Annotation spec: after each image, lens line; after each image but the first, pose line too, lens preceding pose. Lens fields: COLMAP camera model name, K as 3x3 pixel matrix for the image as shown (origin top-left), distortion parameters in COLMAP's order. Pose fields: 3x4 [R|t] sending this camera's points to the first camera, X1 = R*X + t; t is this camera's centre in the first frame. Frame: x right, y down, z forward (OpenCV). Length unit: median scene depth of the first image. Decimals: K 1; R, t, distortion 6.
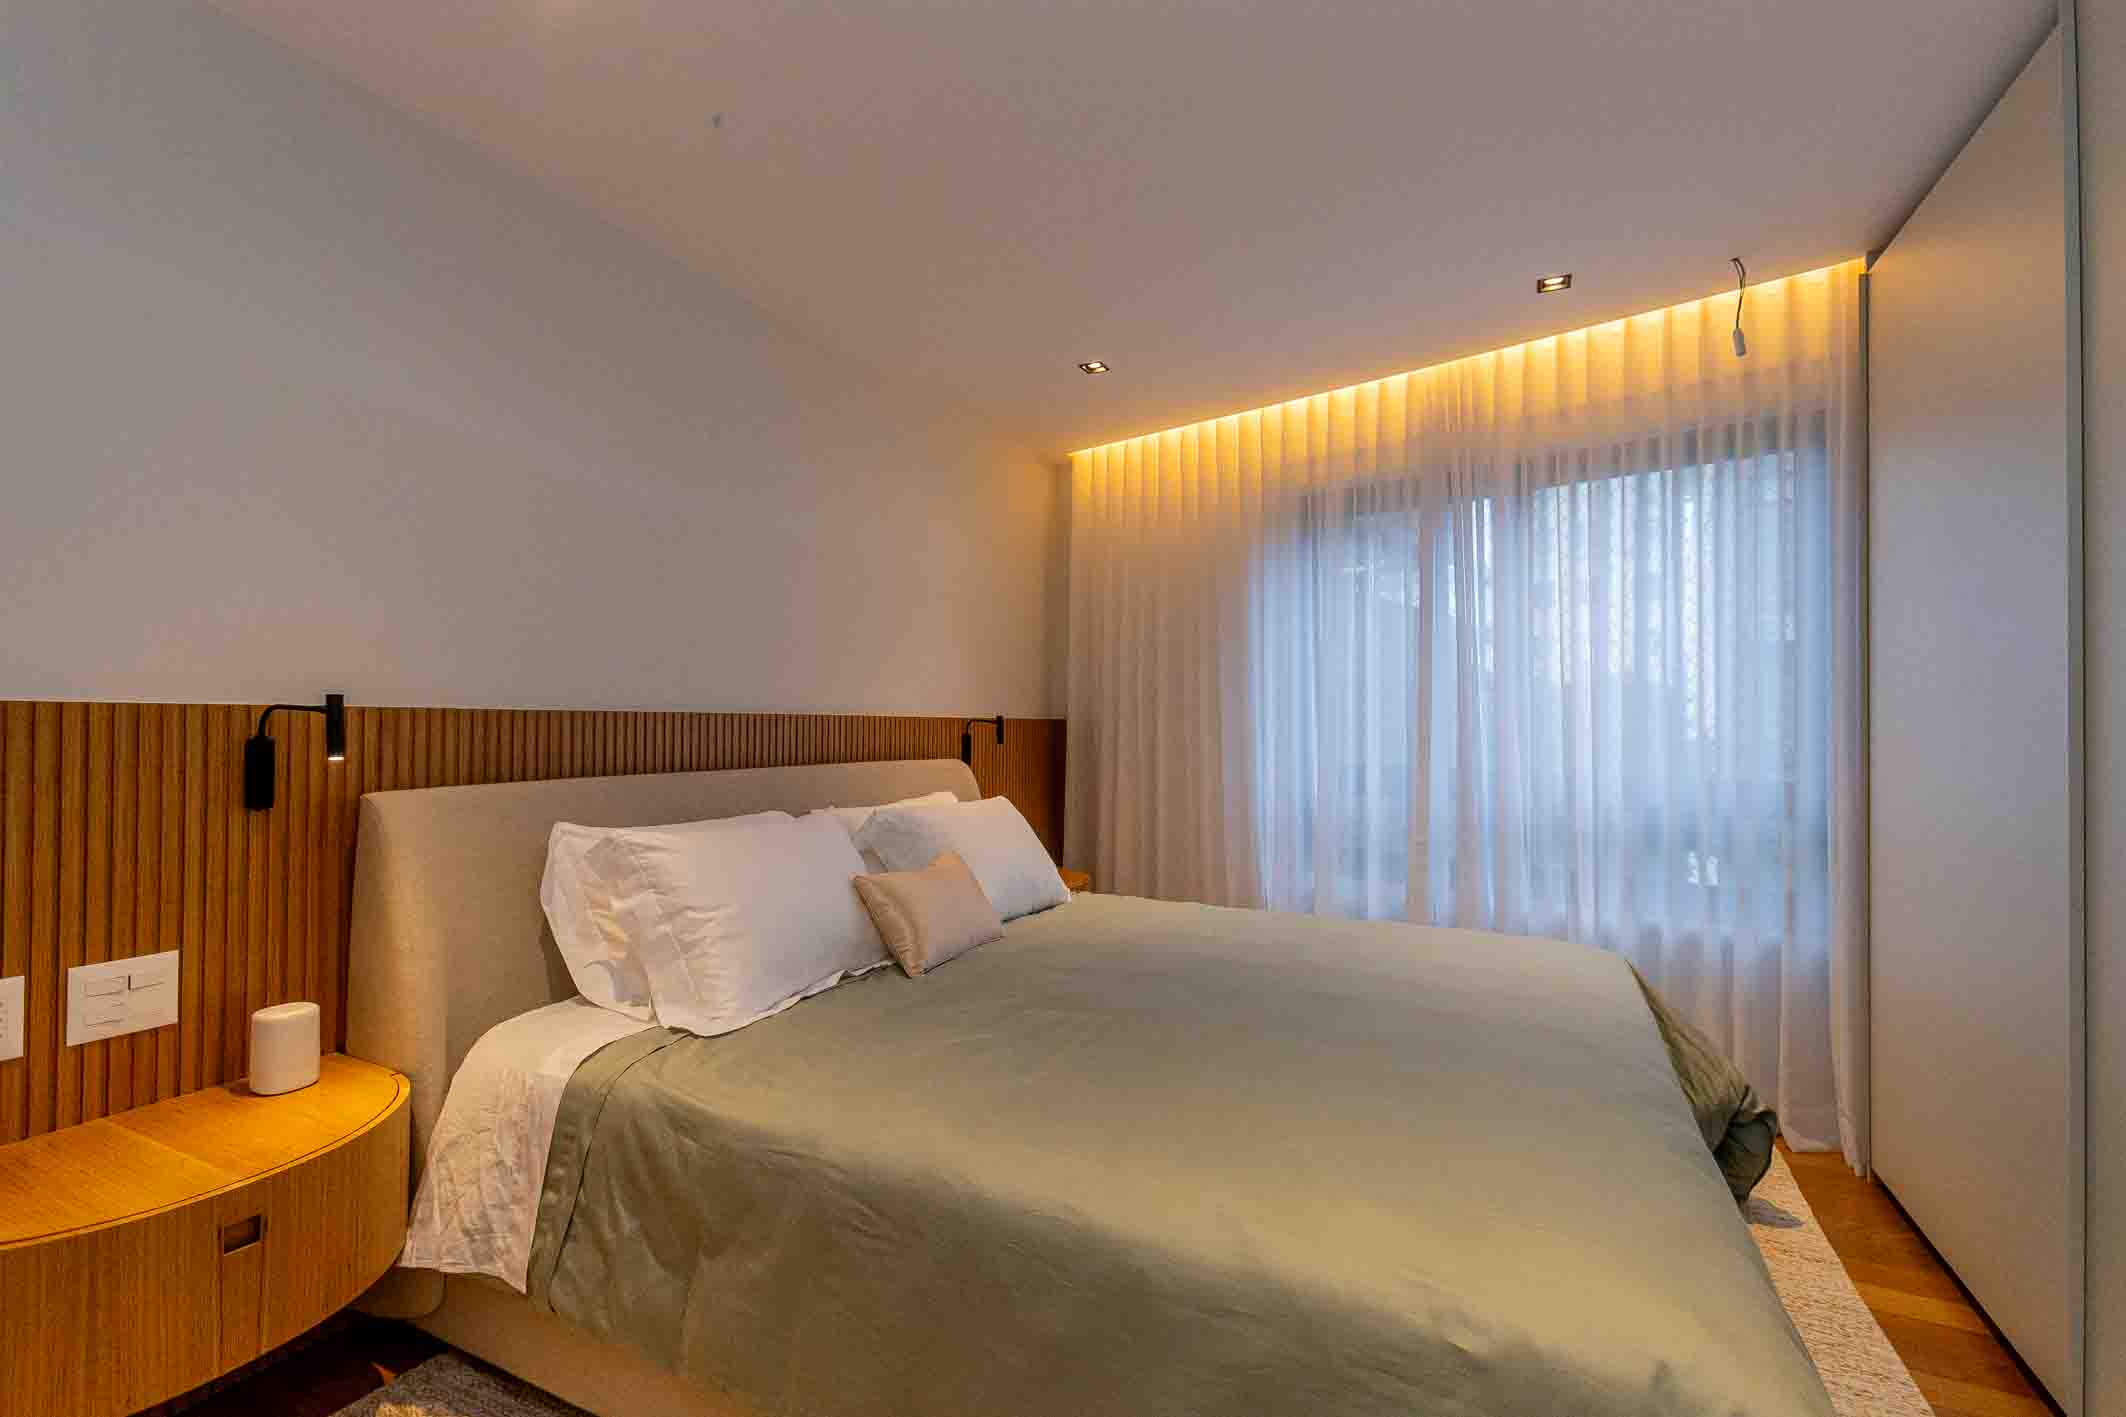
lens RADIAL K [[1003.1, 0, 1071.1], [0, 1003.1, 709.6], [0, 0, 1]] dist [0.000329, 0.001026]
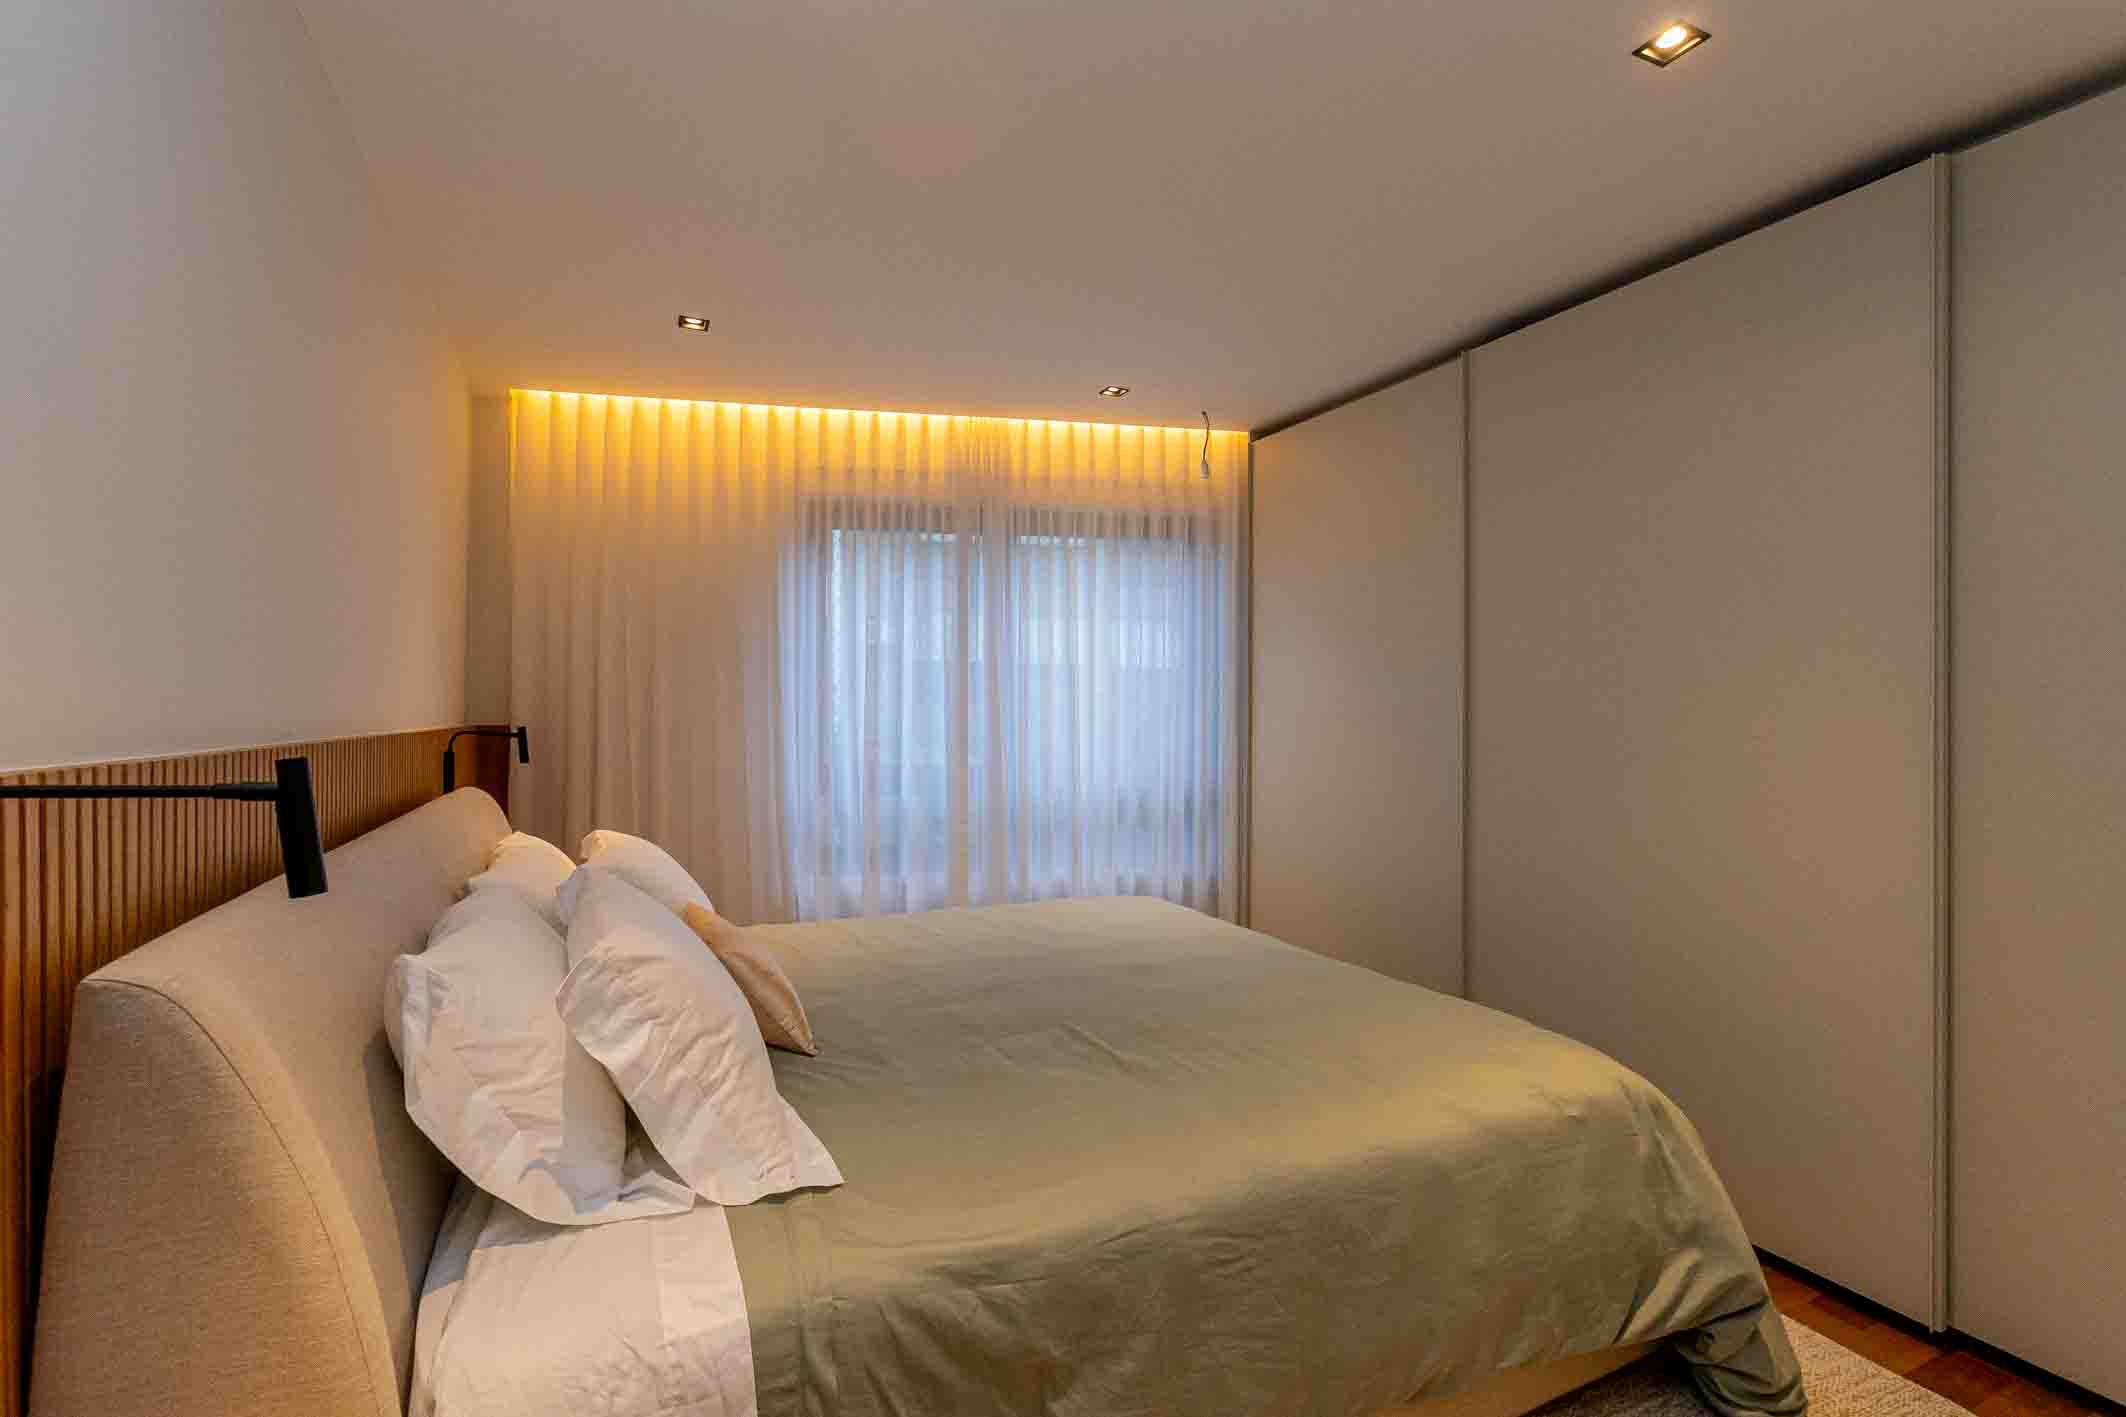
lens RADIAL K [[992.6, 0, 1096.0], [0, 992.6, 683.6], [0, 0, 1]] dist [-0.012625, 0.000395]
pose [[0.571670, 0.013012, 0.820380, -0.511310], [-0.008994, 0.999914, -0.009592, -0.028054], [-0.820434, -0.001895, 0.571738, 0.242256]]
